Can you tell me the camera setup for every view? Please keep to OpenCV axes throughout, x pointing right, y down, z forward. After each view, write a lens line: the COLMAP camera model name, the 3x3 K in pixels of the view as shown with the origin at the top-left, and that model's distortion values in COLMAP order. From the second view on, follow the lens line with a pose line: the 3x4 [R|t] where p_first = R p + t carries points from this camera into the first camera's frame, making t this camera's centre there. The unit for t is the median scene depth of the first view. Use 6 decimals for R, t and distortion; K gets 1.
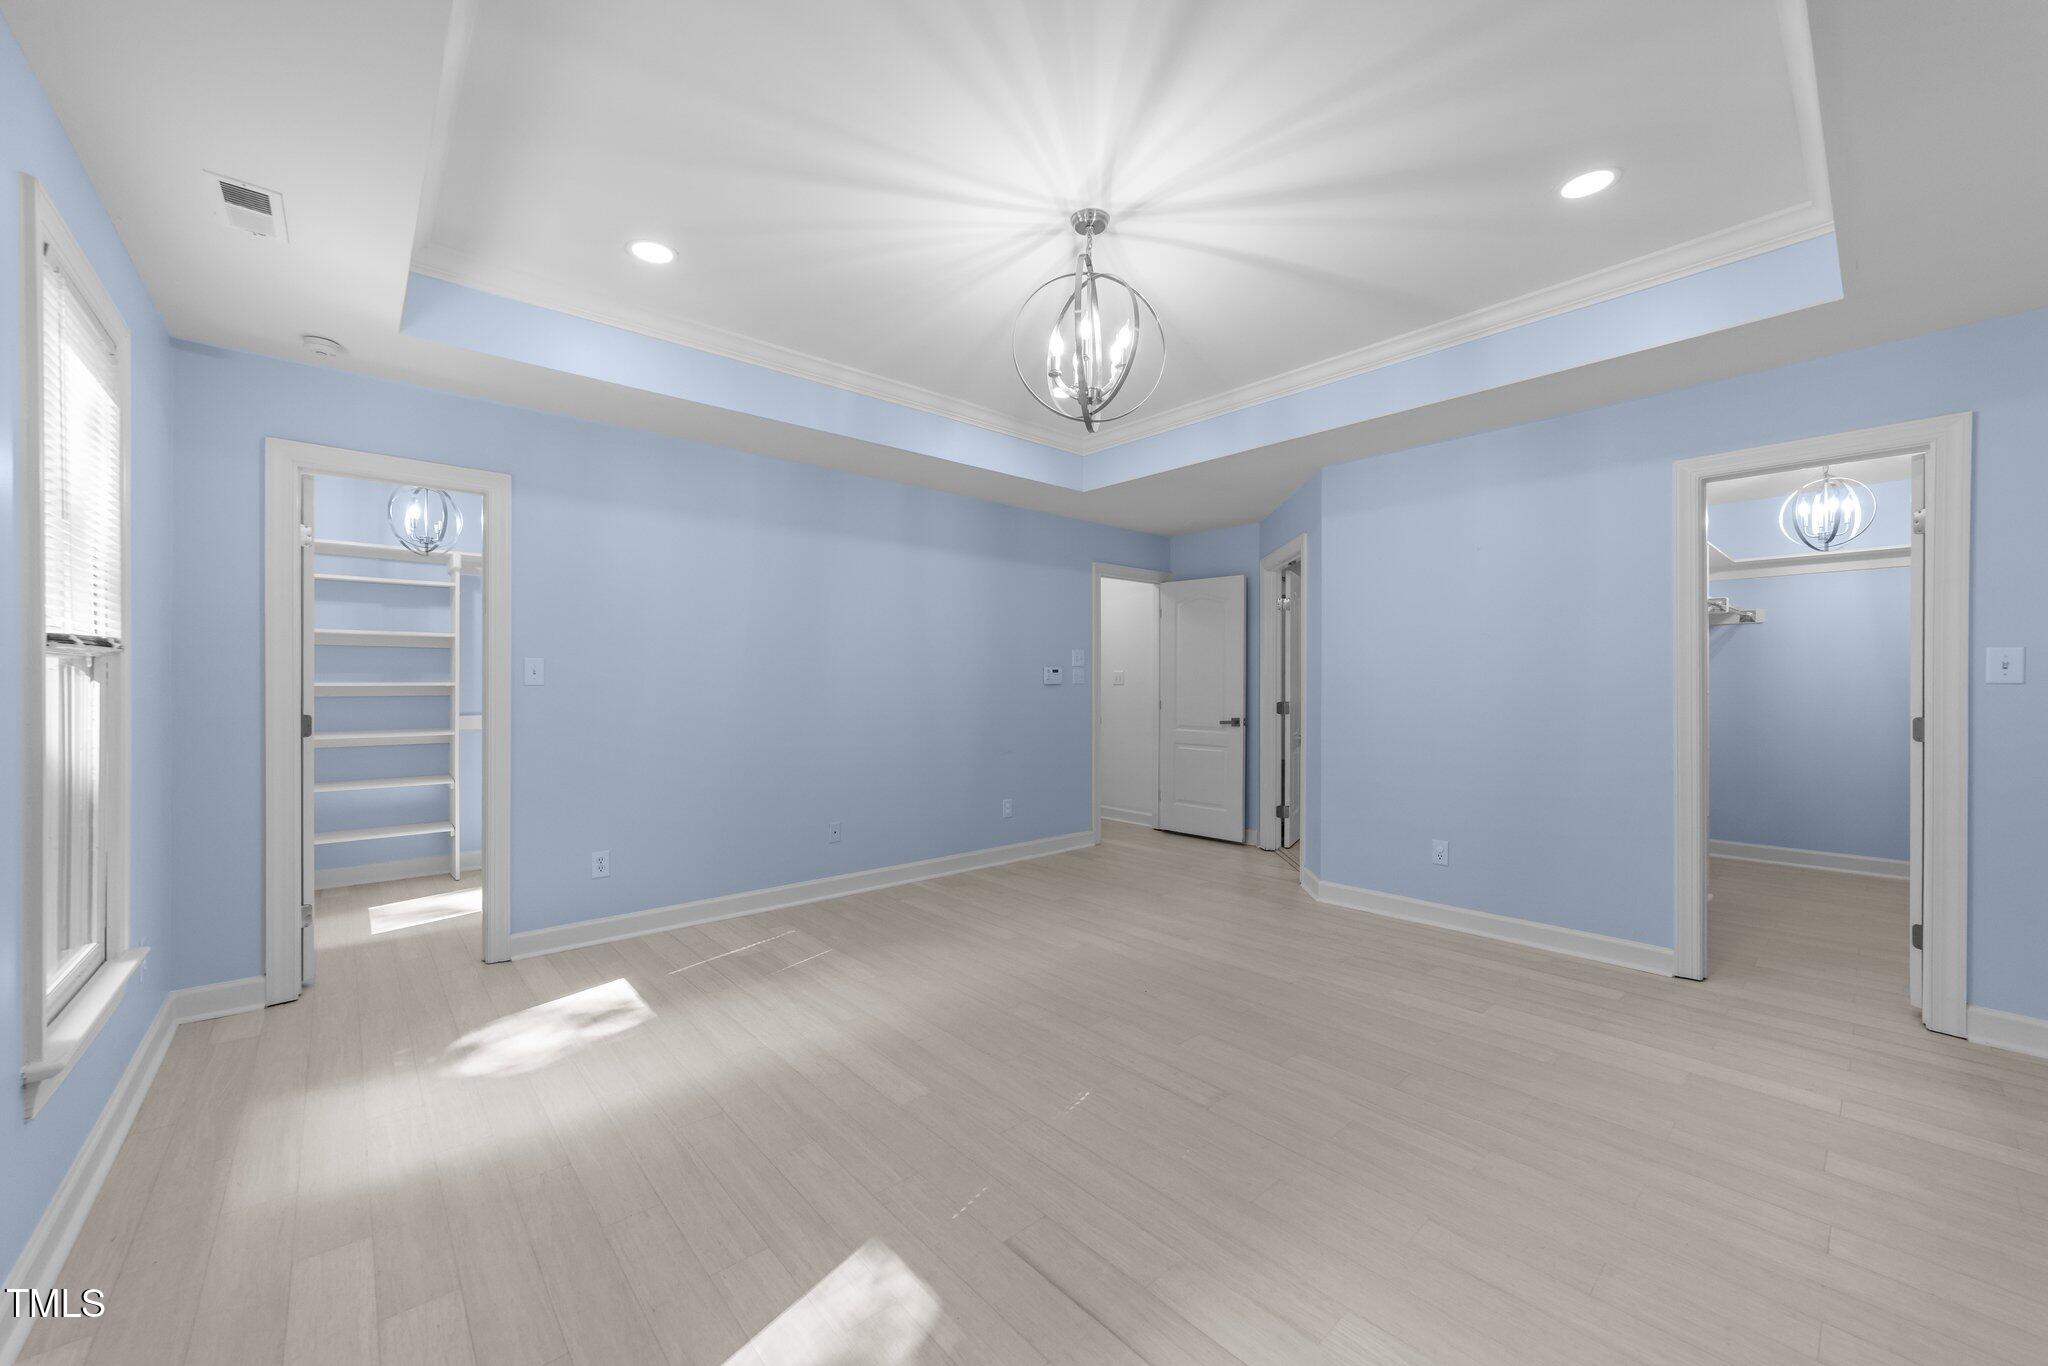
lens RADIAL K [[778.9, 0, 1027.3], [0, 778.9, 687.7], [0, 0, 1]] dist [0.000440, 0.000195]
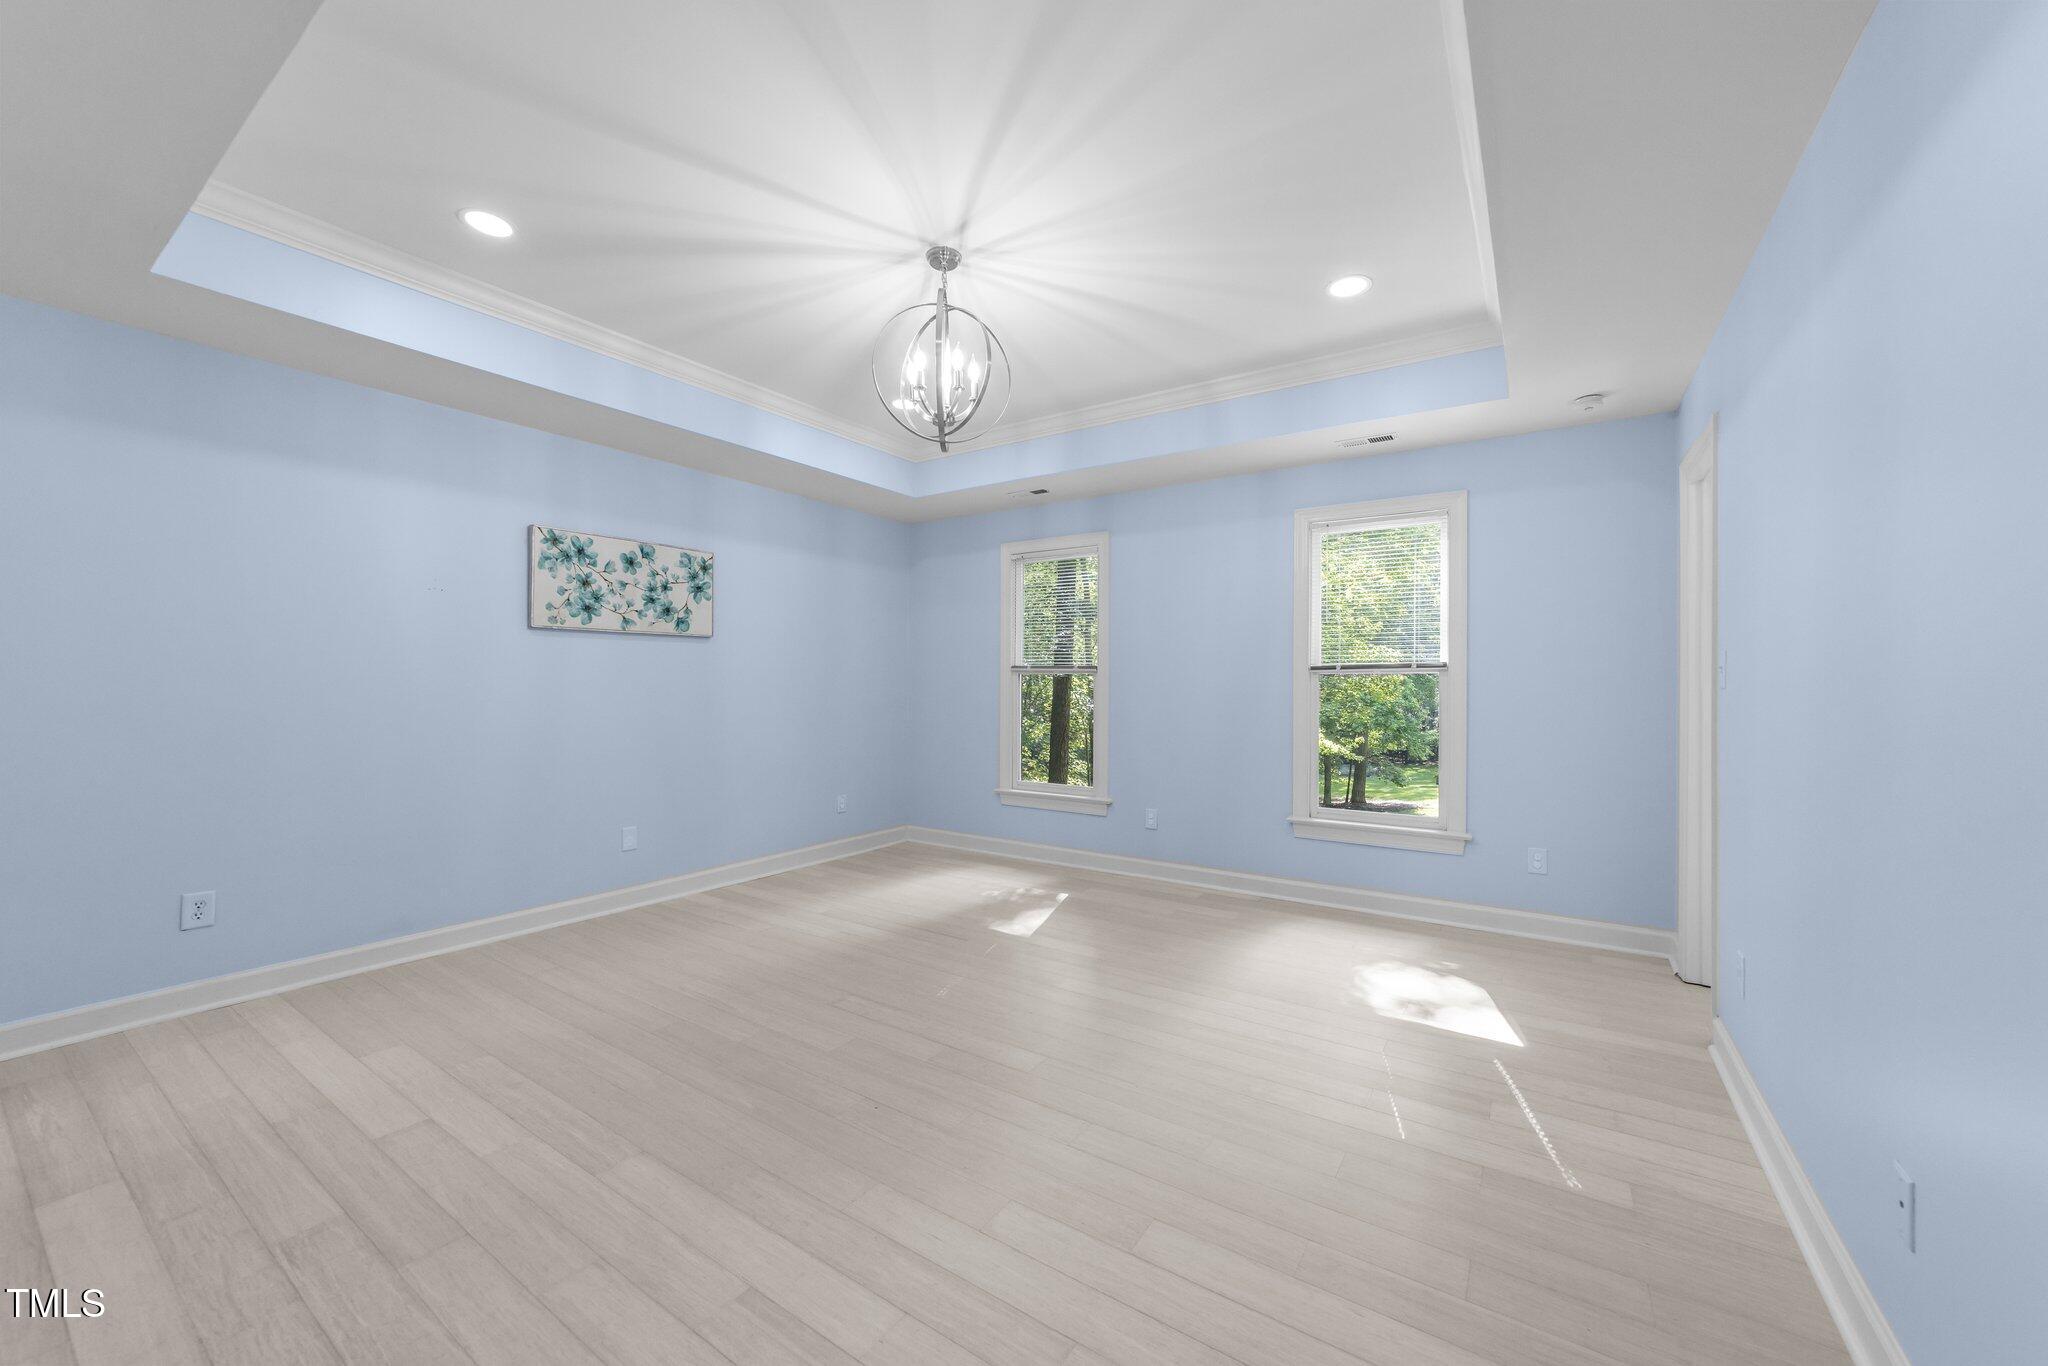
lens RADIAL K [[778.9, 0, 1027.3], [0, 778.9, 687.7], [0, 0, 1]] dist [0.000440, 0.000195]
pose [[-0.967184, -0.004191, -0.254044, 0.242512], [-0.004945, 0.999985, 0.002329, -0.000485], [0.254030, 0.003509, -0.967190, 2.081441]]
